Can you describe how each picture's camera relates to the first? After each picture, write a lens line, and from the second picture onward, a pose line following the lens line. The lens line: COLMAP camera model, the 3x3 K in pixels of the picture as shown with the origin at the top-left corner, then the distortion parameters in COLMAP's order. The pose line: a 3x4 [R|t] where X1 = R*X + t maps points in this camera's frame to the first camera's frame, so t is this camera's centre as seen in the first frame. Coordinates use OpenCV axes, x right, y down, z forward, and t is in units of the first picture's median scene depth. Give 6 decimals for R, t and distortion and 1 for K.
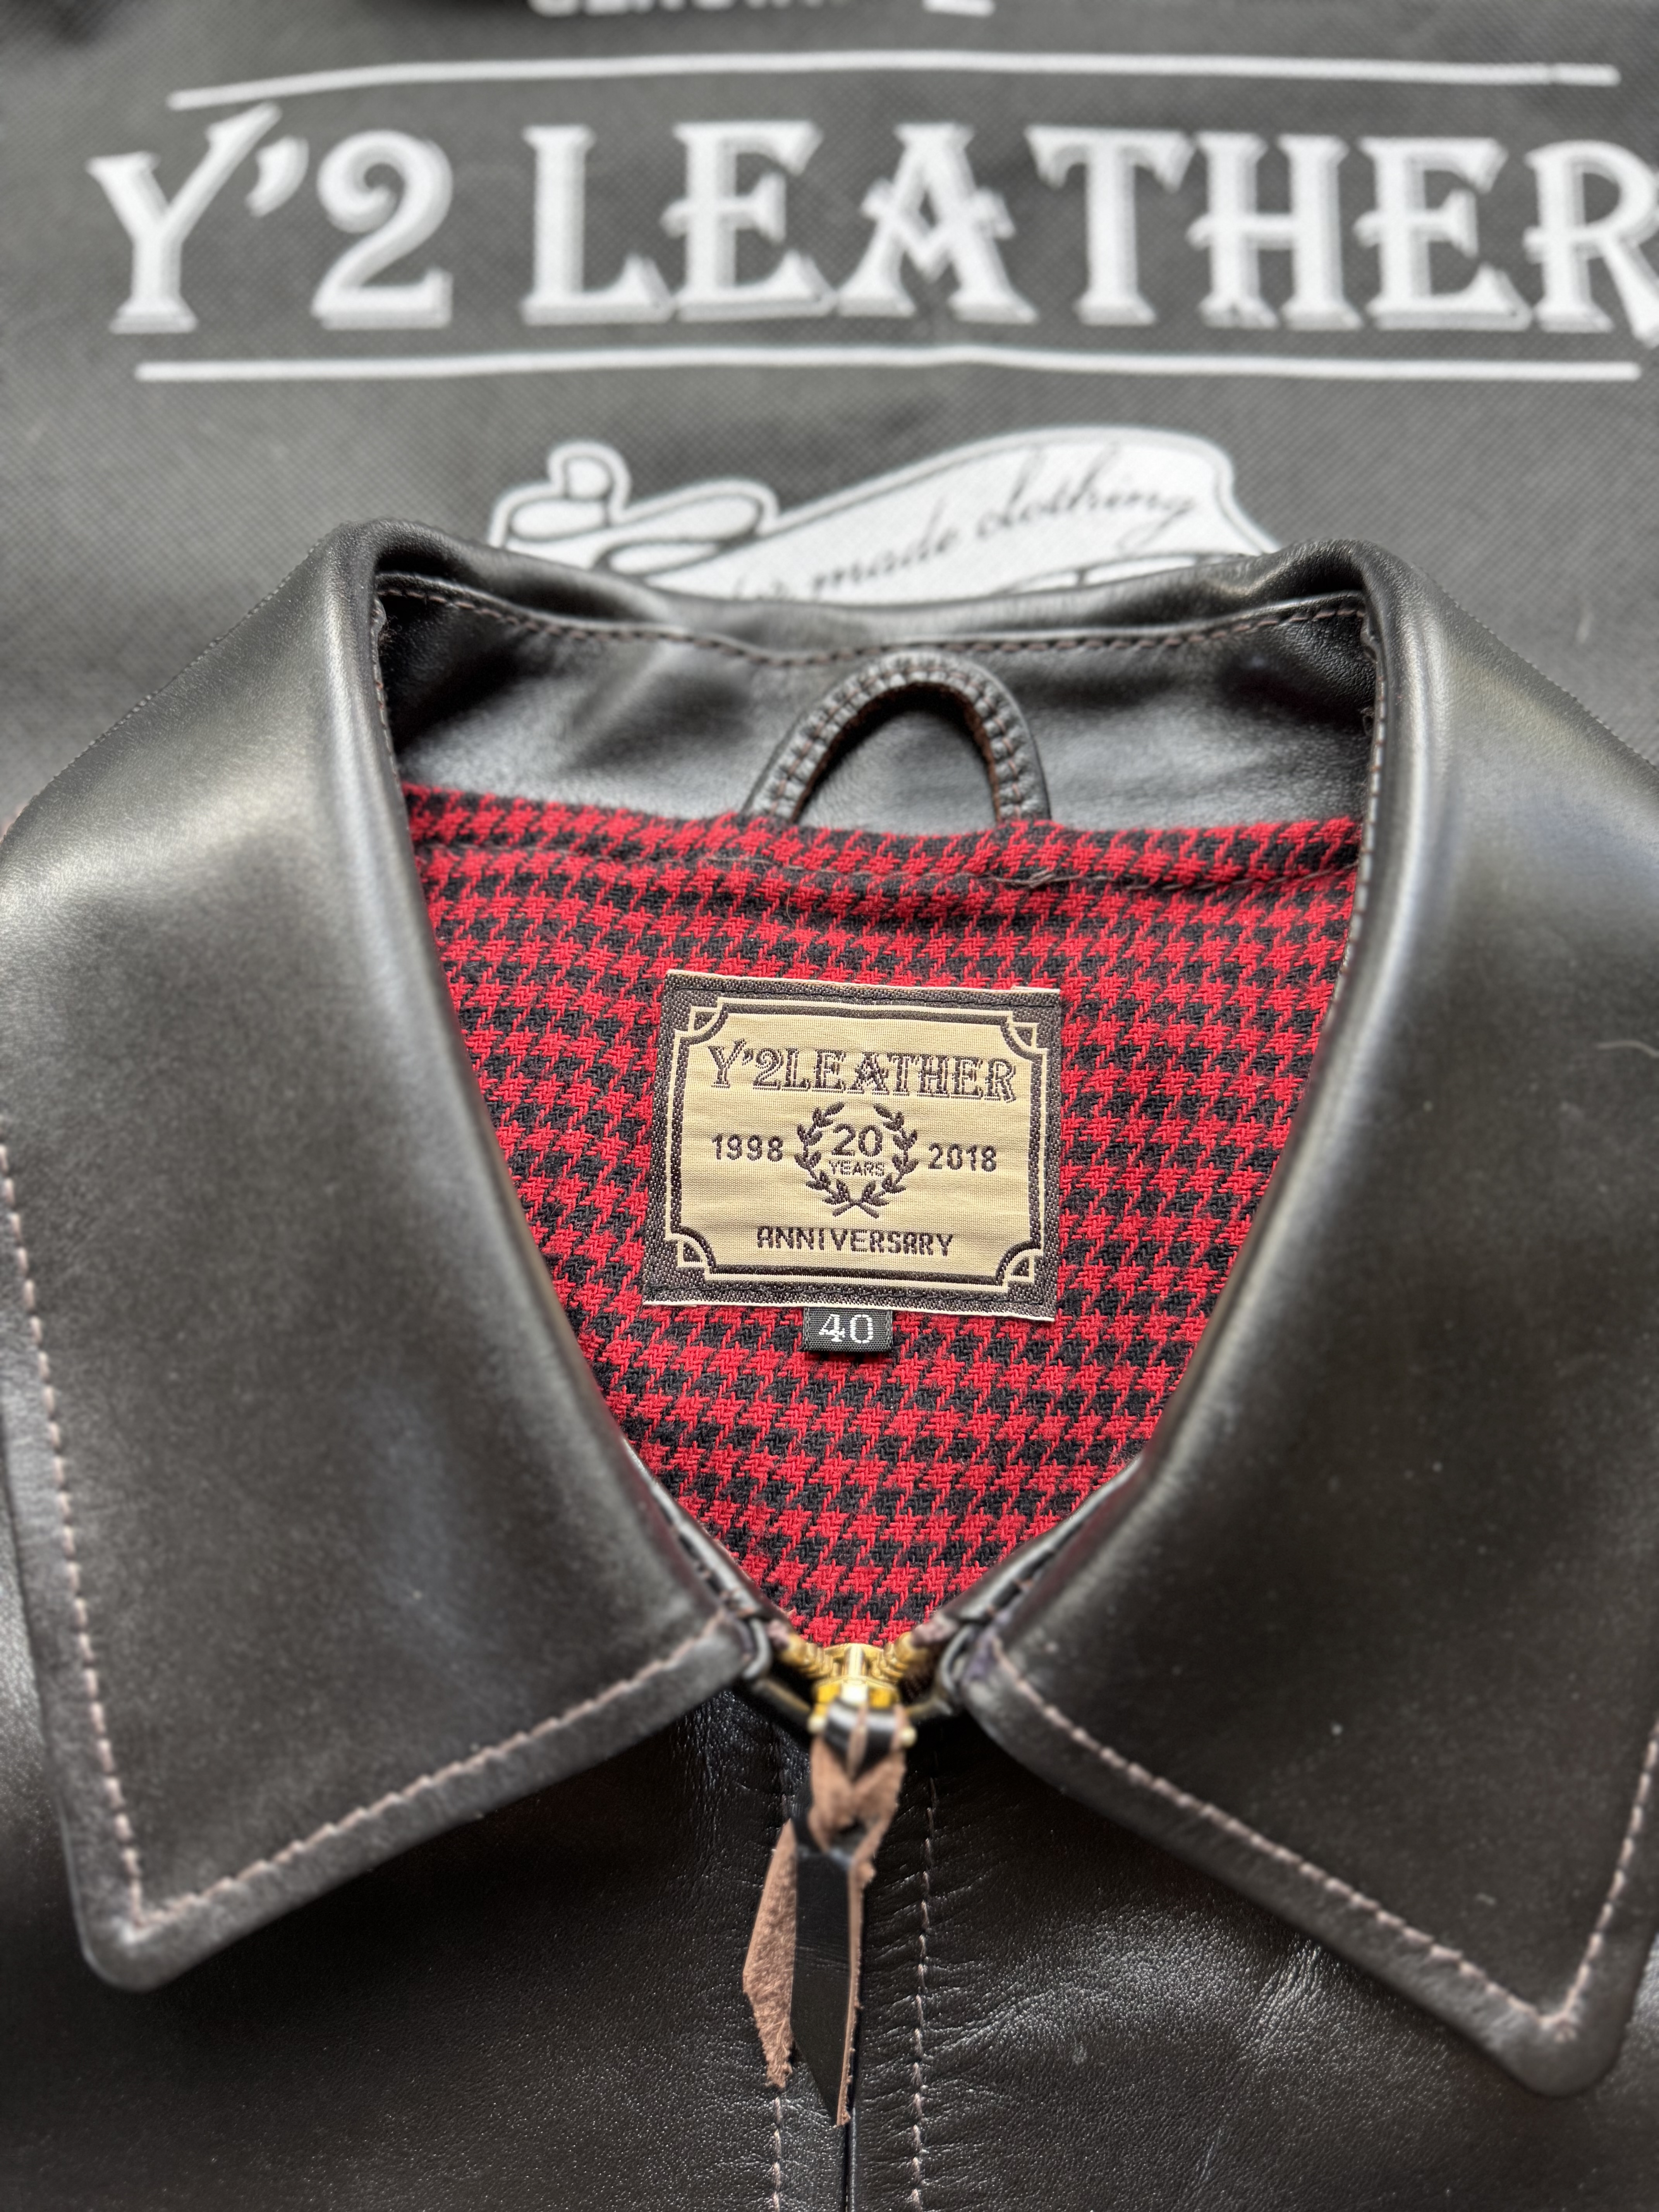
lens RADIAL K [[1526.6, 0, 818.9], [0, 1526.6, 1098.1], [0, 0, 1]] dist [0.000313, -0.003213]
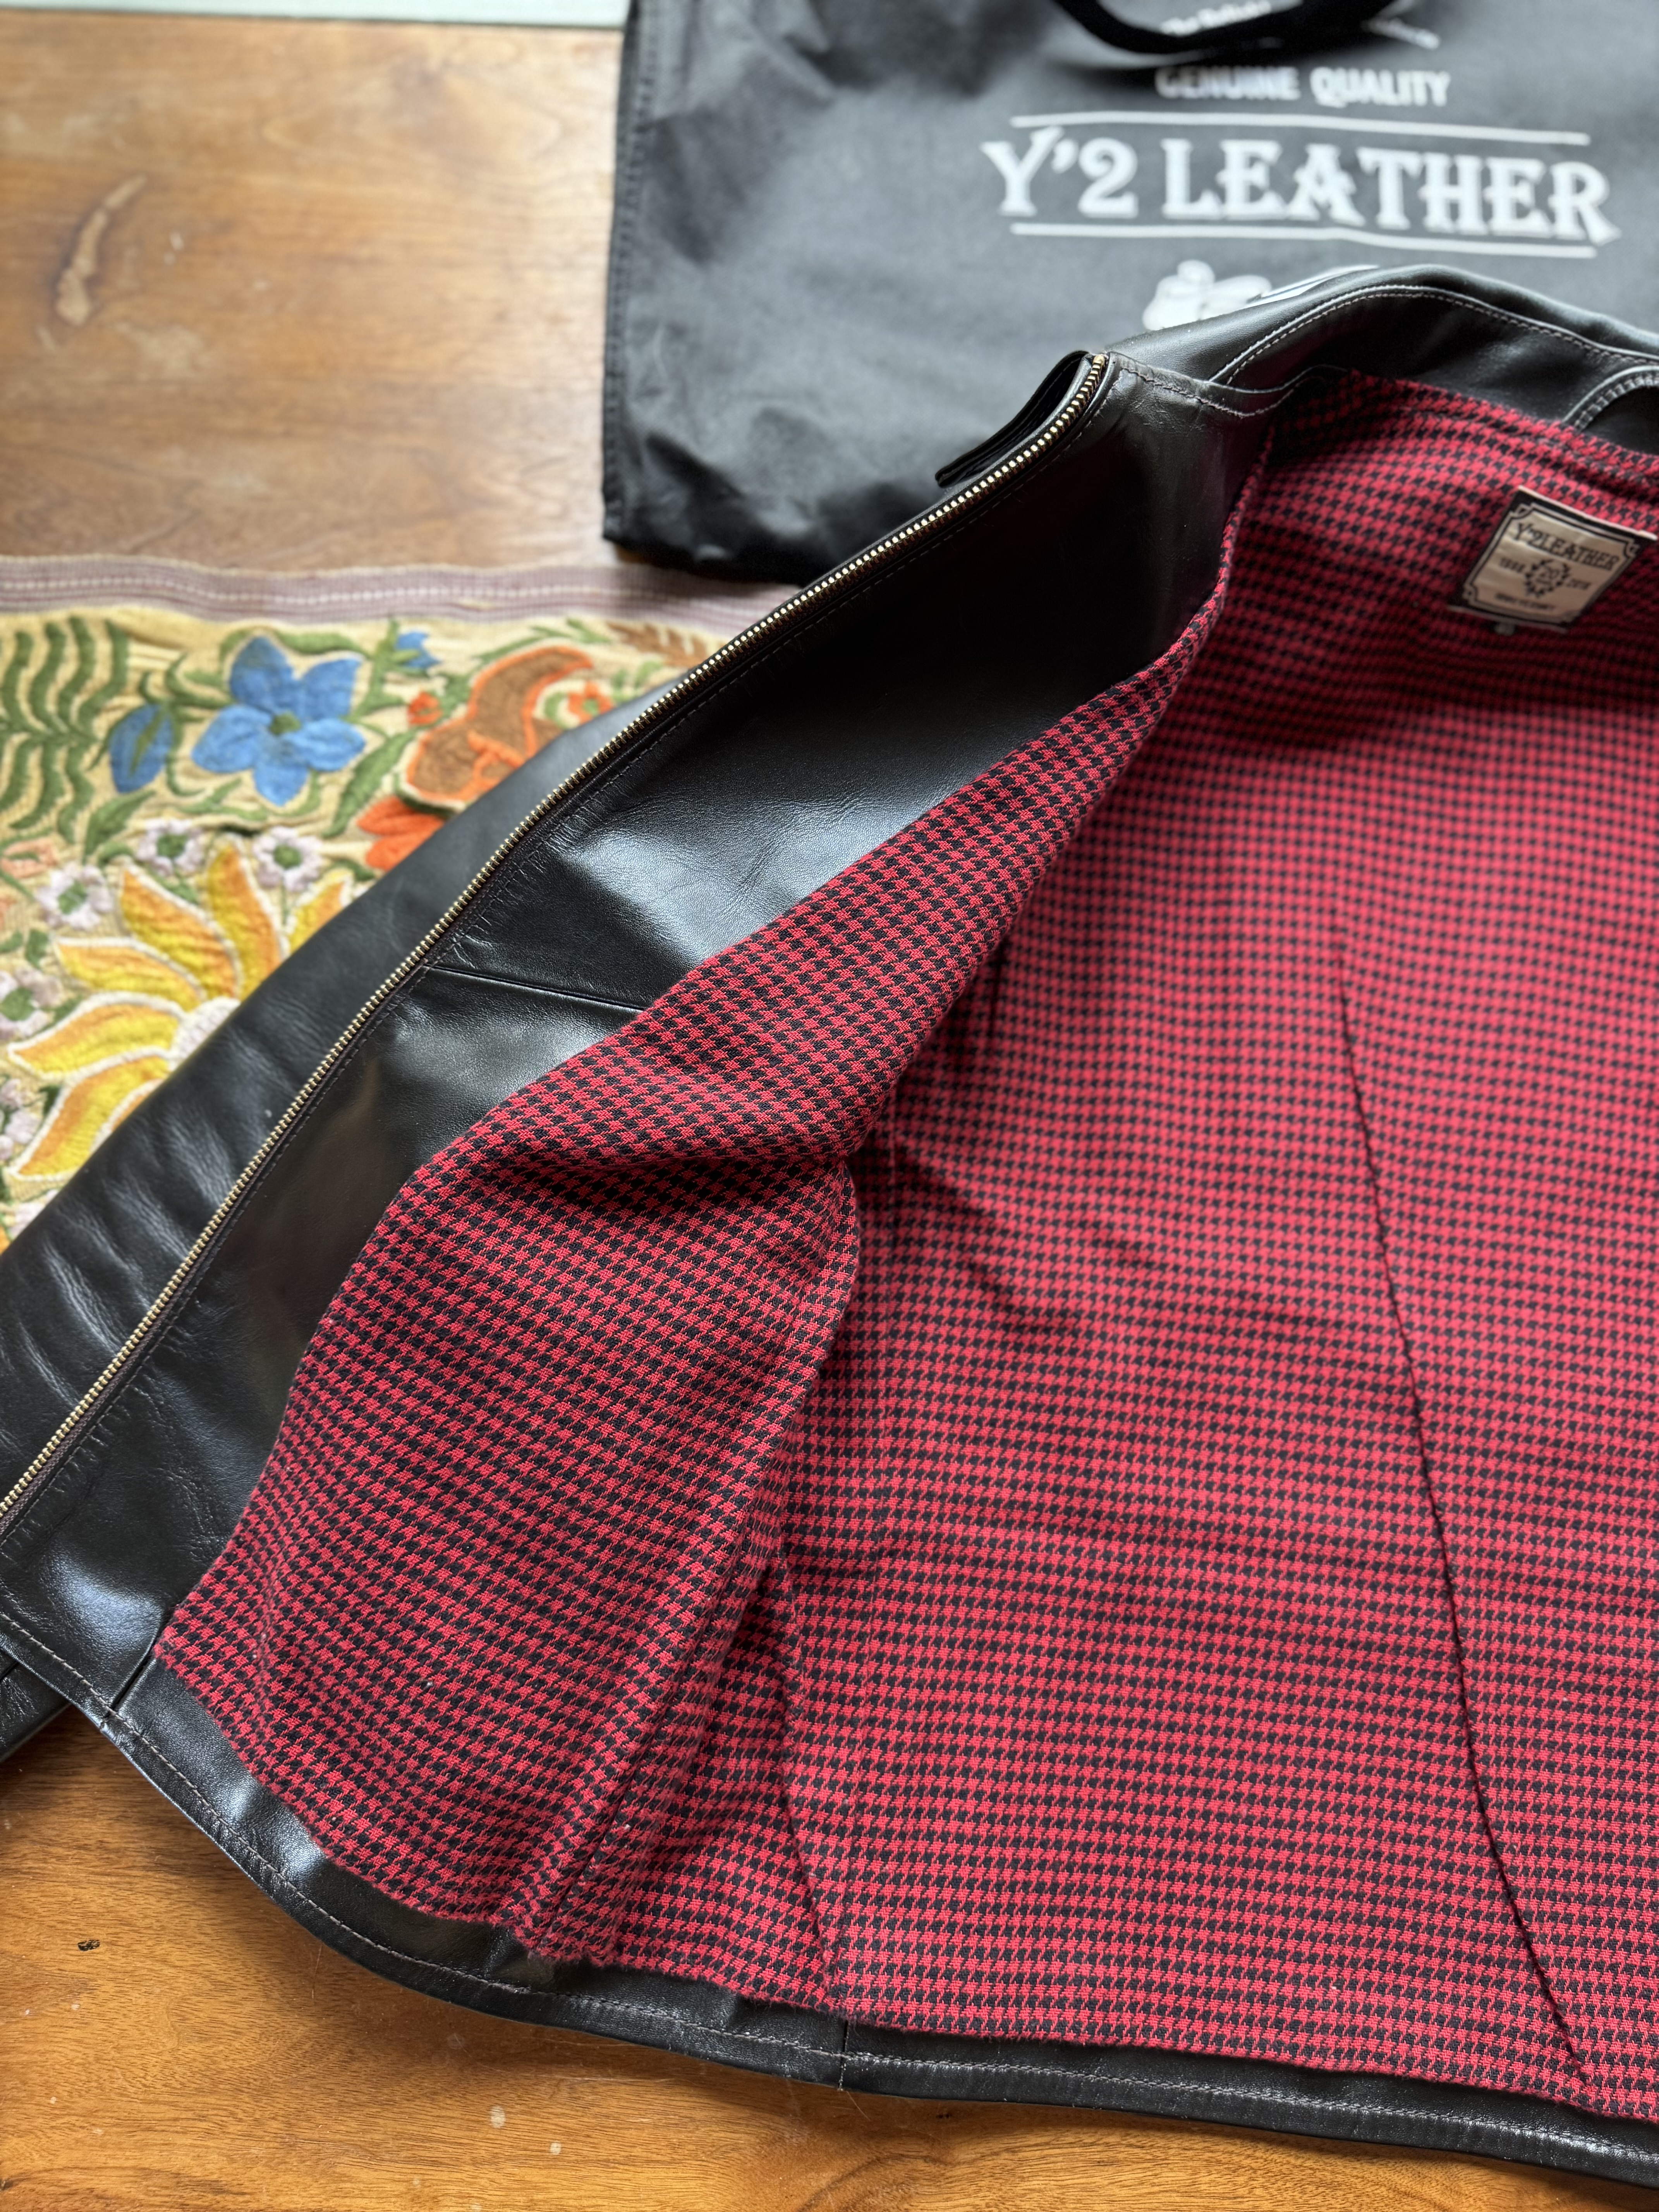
lens RADIAL K [[1526.6, 0, 821.5], [0, 1526.6, 1102.4], [0, 0, 1]] dist [0.000313, -0.003213]
pose [[0.999261, 0.024625, 0.029507, -0.805652], [-0.024274, 0.999631, -0.012174, 1.019605], [-0.029796, 0.011449, 0.999490, -1.519070]]
